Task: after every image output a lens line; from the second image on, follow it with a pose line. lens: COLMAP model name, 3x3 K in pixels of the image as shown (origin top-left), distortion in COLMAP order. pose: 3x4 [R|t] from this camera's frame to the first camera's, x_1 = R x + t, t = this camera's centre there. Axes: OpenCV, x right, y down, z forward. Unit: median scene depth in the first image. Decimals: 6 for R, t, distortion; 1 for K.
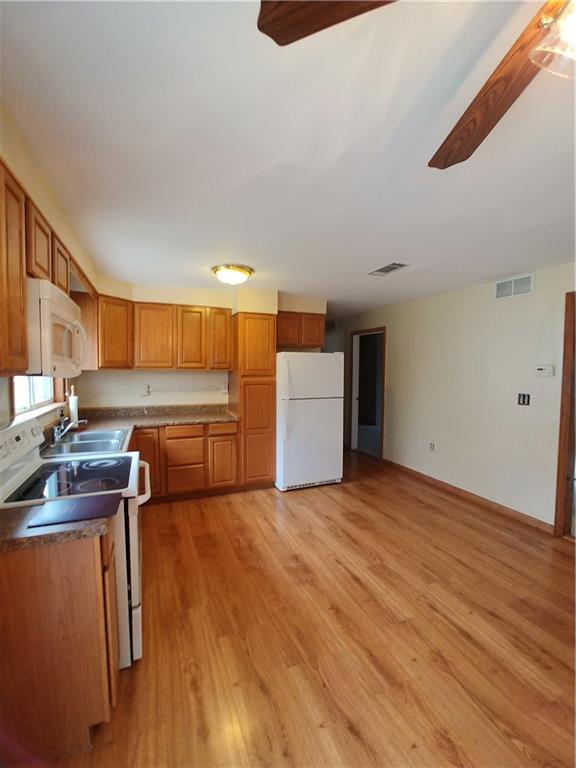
lens RADIAL K [[332.4, 0, 287.8], [0, 332.4, 387.7], [0, 0, 1]] dist [-0.021684, 0.000999]
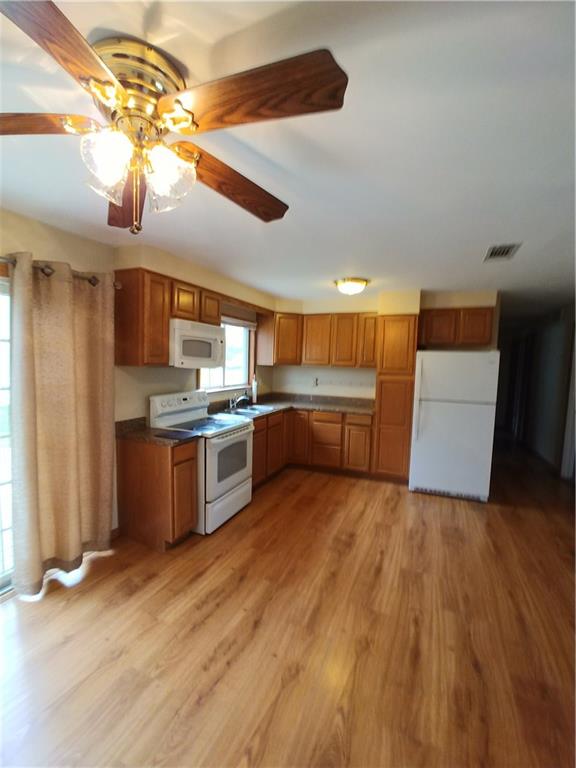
lens RADIAL K [[332.4, 0, 282.1], [0, 332.4, 383.7], [0, 0, 1]] dist [-0.021684, 0.000999]
pose [[0.691476, 0.059337, -0.719958, 0.455156], [-0.062575, 0.997795, 0.022136, -0.007212], [0.719684, 0.029745, 0.693664, 0.022648]]
